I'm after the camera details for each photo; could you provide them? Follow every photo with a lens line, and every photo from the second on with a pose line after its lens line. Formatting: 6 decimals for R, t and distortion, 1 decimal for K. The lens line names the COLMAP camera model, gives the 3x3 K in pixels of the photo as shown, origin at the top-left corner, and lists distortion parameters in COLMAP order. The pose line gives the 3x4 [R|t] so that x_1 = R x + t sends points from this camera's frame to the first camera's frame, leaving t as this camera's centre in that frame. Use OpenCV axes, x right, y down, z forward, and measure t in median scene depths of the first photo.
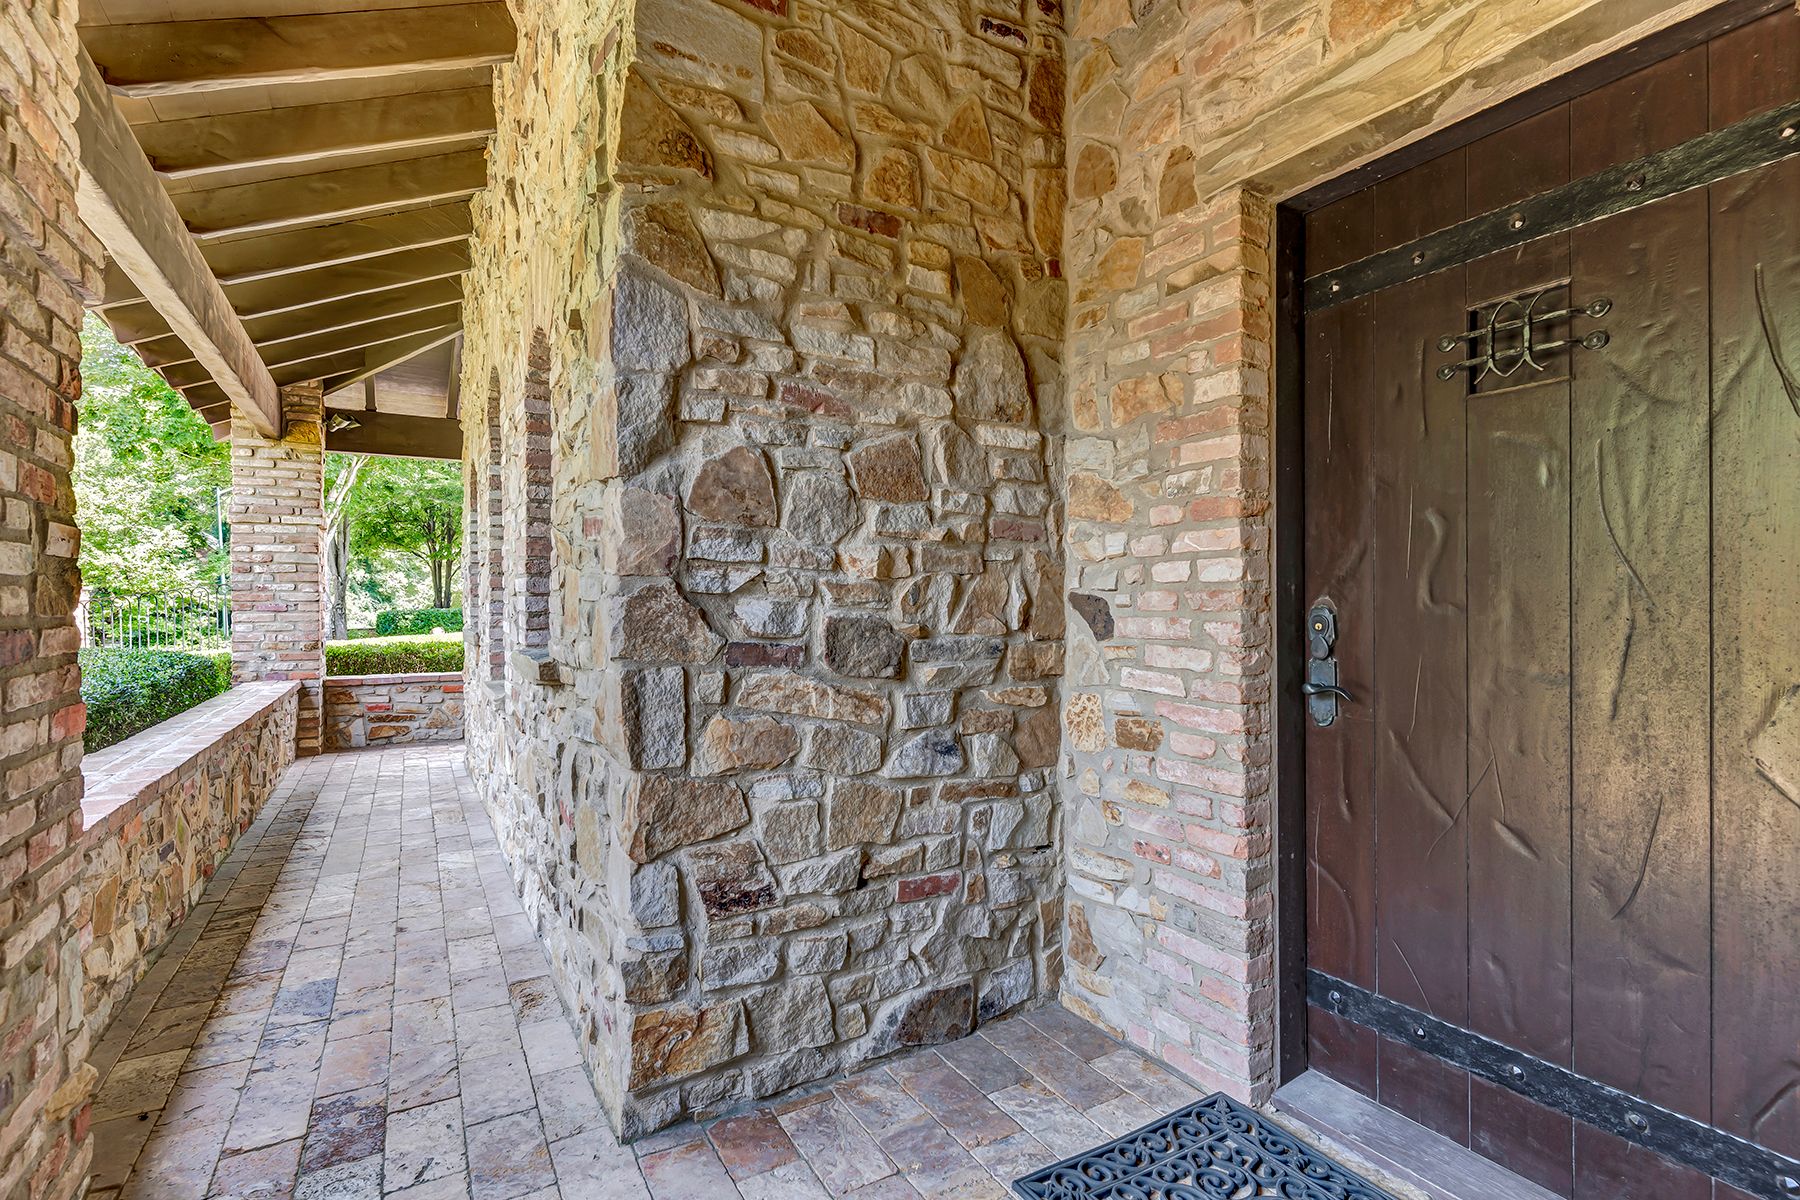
lens RADIAL K [[847.2, 0, 898.5], [0, 847.2, 599.3], [0, 0, 1]] dist [0.000301, 0.000366]
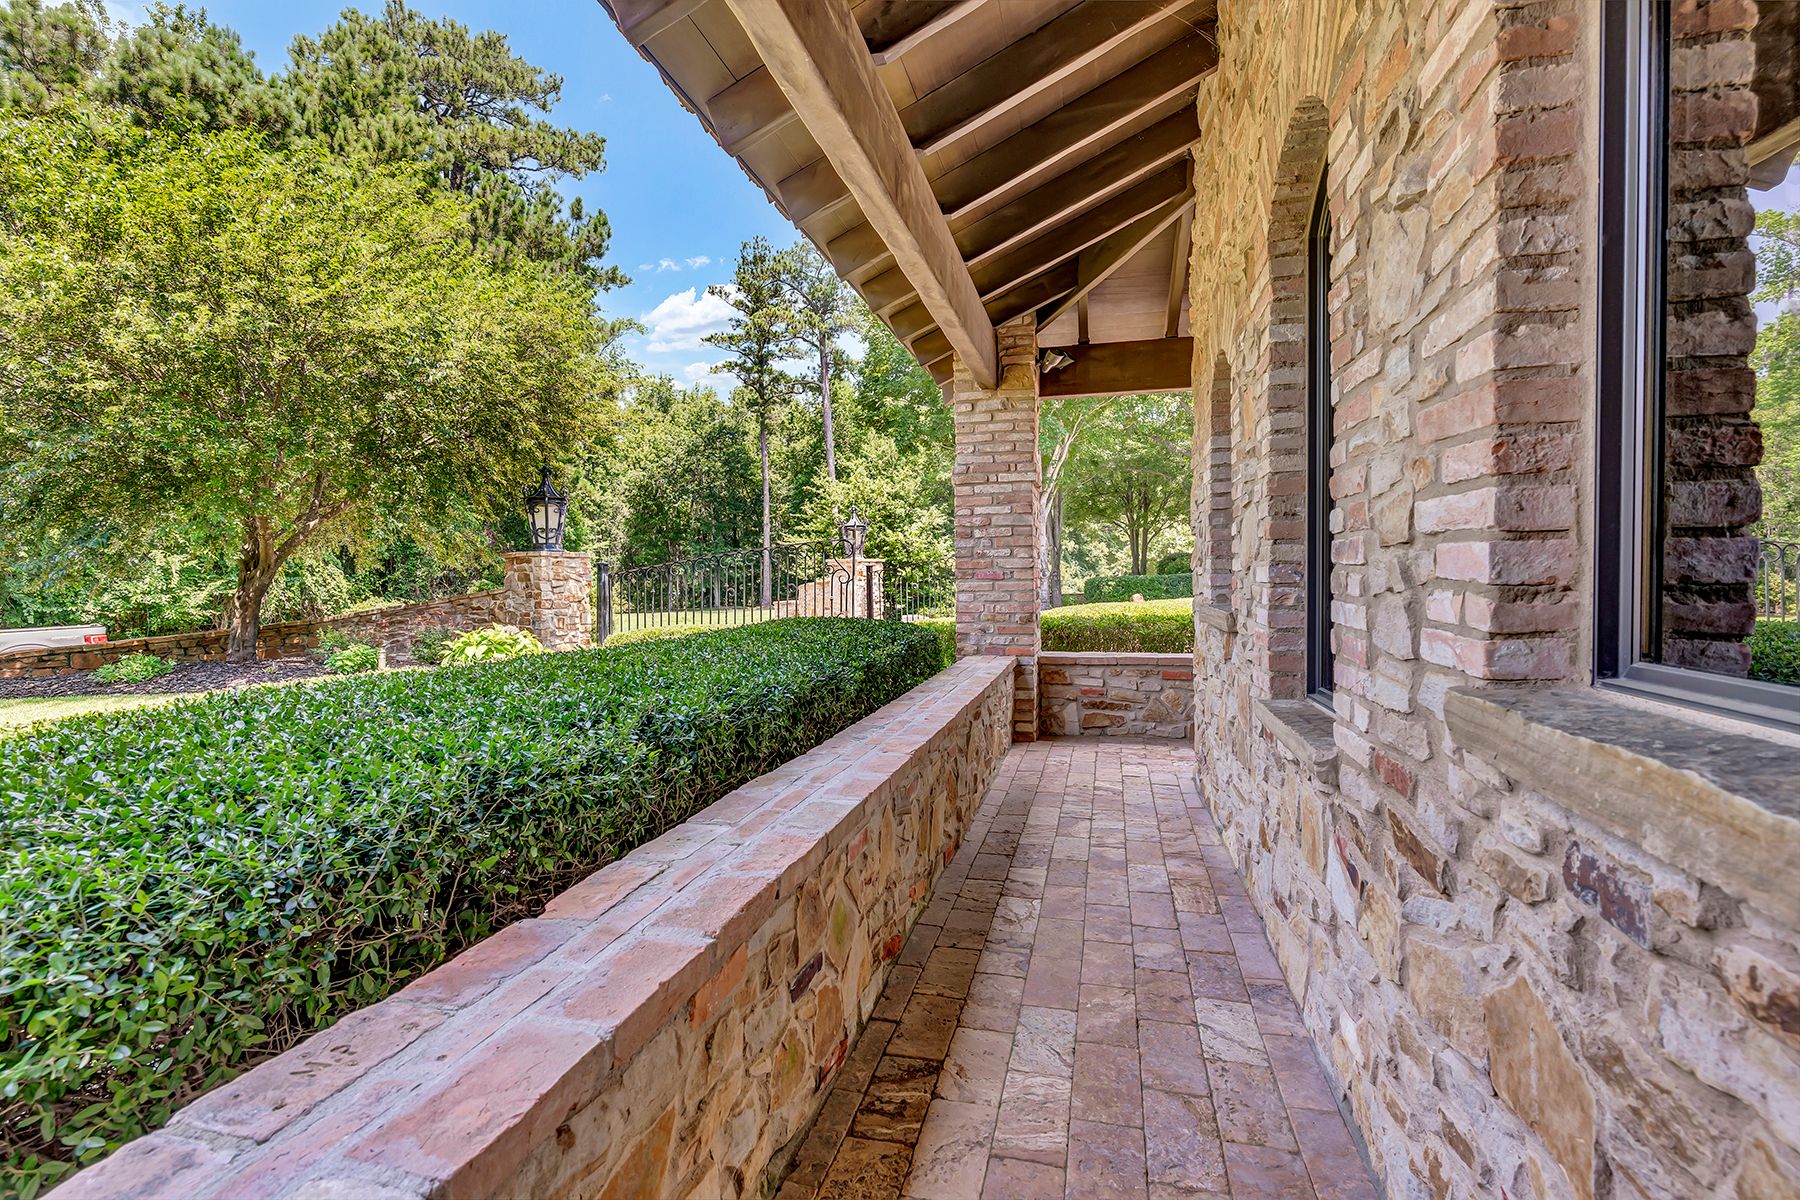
lens RADIAL K [[847.2, 0, 898.5], [0, 847.2, 599.3], [0, 0, 1]] dist [0.000301, 0.000366]
pose [[0.720223, 0.016601, -0.693543, -0.173982], [0.010581, 0.999334, 0.034910, 0.002717], [0.693661, -0.032481, 0.719568, 0.268891]]
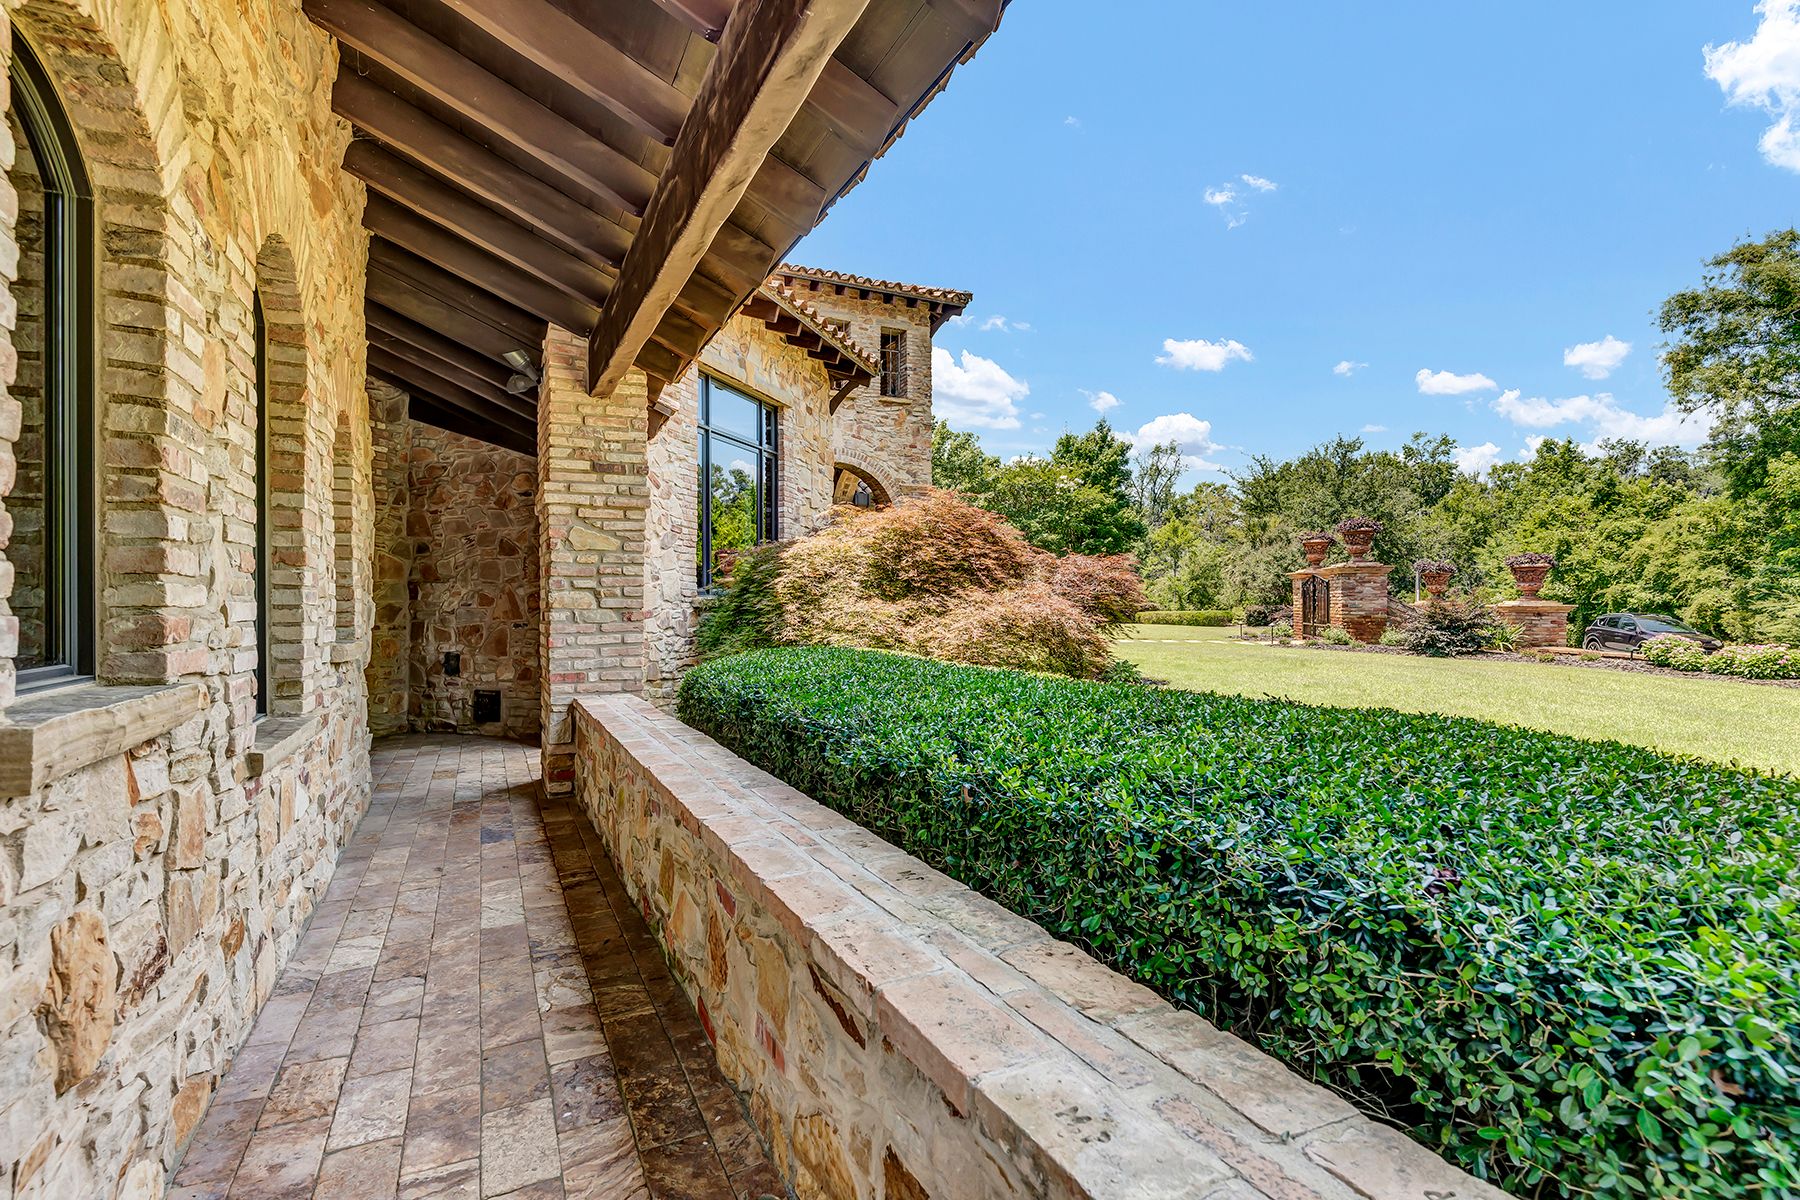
lens RADIAL K [[847.2, 0, 898.5], [0, 847.2, 599.3], [0, 0, 1]] dist [0.000301, 0.000366]
pose [[-0.997900, 0.006971, 0.064401, -0.605146], [0.006266, 0.999918, -0.011141, 0.007926], [-0.064474, -0.010714, -0.997862, 0.991984]]
